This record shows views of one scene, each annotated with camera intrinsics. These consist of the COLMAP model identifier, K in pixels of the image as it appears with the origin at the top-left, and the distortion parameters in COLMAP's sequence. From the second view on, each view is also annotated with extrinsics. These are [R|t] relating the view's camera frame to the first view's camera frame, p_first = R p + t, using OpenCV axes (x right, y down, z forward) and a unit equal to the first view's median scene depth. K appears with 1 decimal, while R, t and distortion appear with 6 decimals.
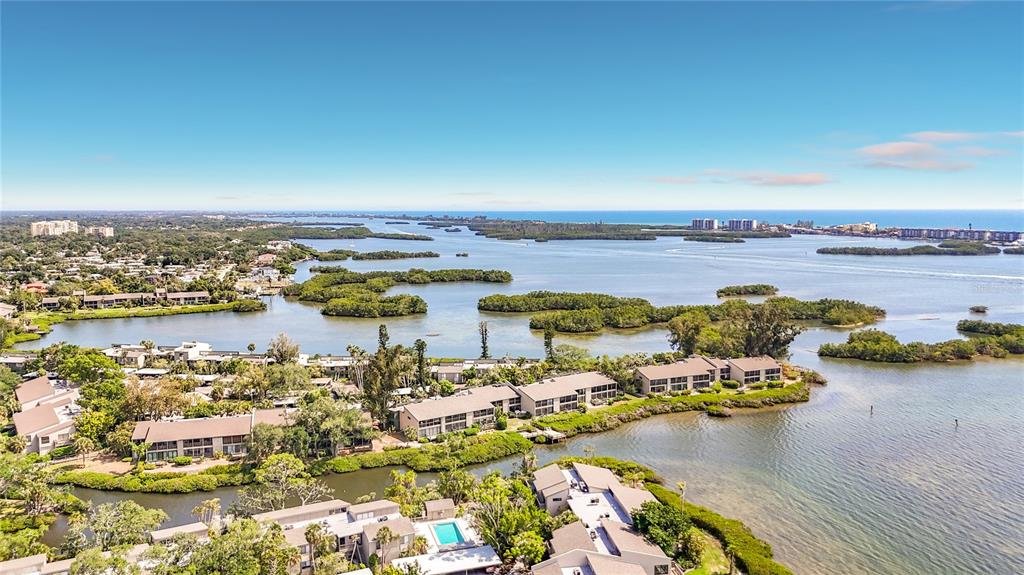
lens RADIAL K [[795.7, 0, 512.0], [0, 795.7, 287.5], [0, 0, 1]] dist [0.047414, -0.008388]
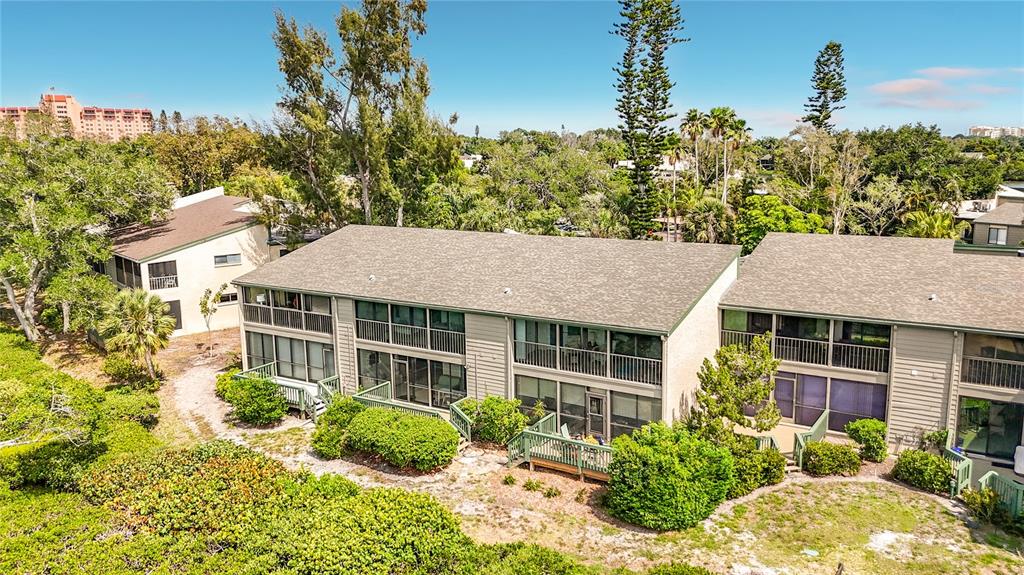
lens RADIAL K [[795.7, 0, 512.0], [0, 795.7, 287.5], [0, 0, 1]] dist [0.047414, -0.008388]
pose [[0.423356, 0.161352, -0.891479, 0.069186], [-0.093047, 0.986553, 0.134372, 0.110277], [0.901173, 0.026062, 0.432676, 0.790769]]
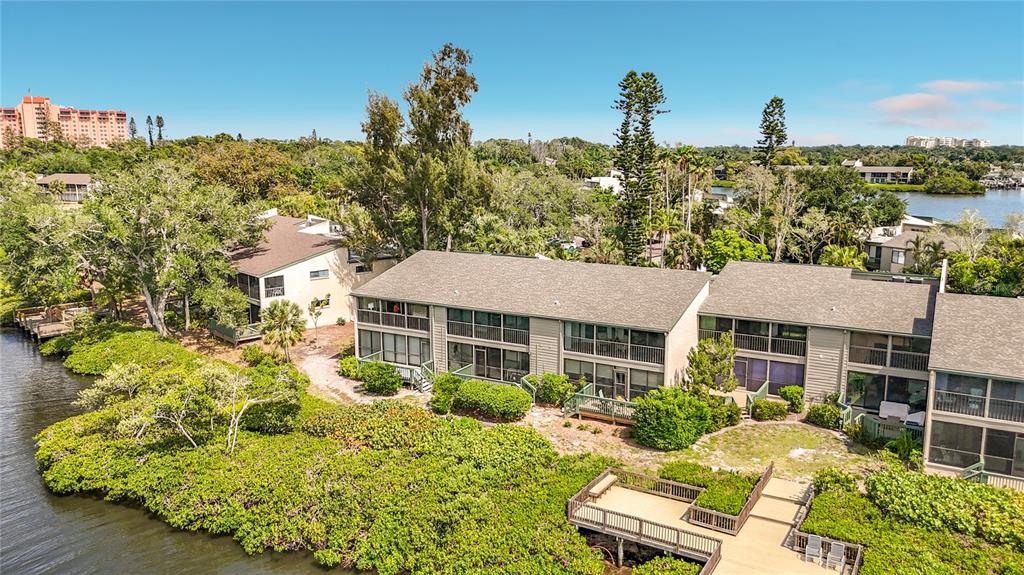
lens RADIAL K [[781.2, 0, 512.0], [0, 781.2, 287.5], [0, 0, 1]] dist [0.082257, -0.103226]
pose [[0.468593, 0.165265, -0.867818, 0.112825], [-0.104384, 0.985822, 0.131373, 0.100803], [0.877226, 0.029025, 0.479200, 0.745017]]
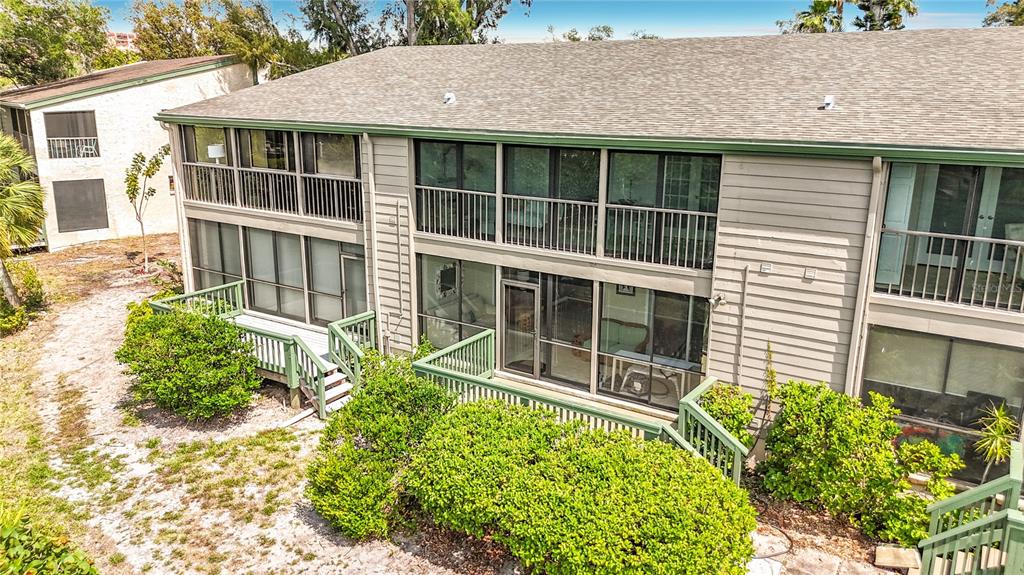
lens RADIAL K [[781.2, 0, 512.0], [0, 781.2, 287.5], [0, 0, 1]] dist [0.082257, -0.103226]
pose [[0.405259, 0.237731, -0.882751, -0.009286], [-0.119395, 0.971090, 0.206709, 0.131672], [0.906372, 0.021626, 0.421927, 0.808375]]
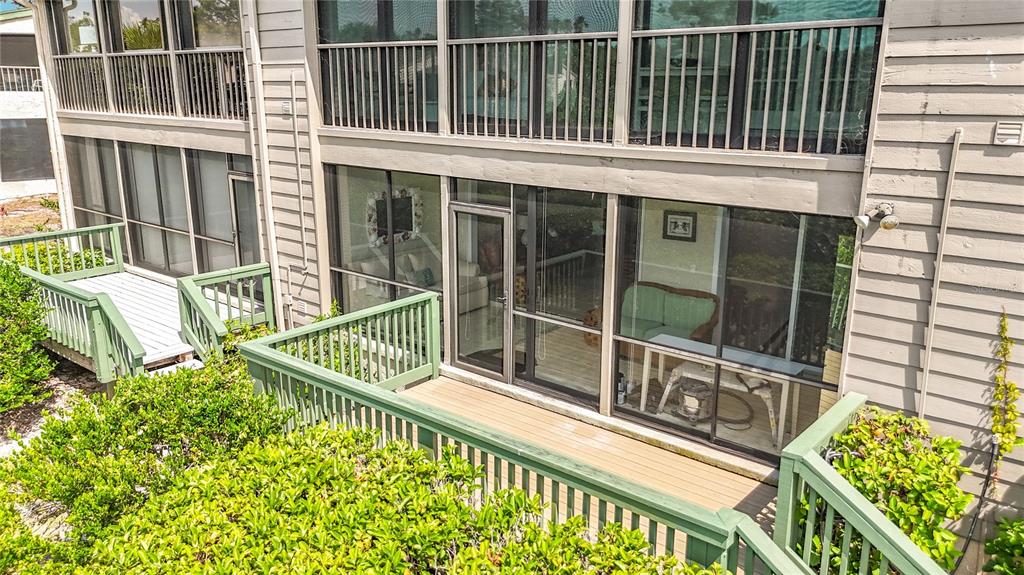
lens RADIAL K [[781.2, 0, 512.0], [0, 781.2, 287.5], [0, 0, 1]] dist [0.082257, -0.103226]
pose [[0.309427, 0.250154, -0.917430, -0.029991], [-0.121116, 0.967288, 0.222899, 0.139225], [0.943179, 0.042145, 0.329603, 0.824347]]
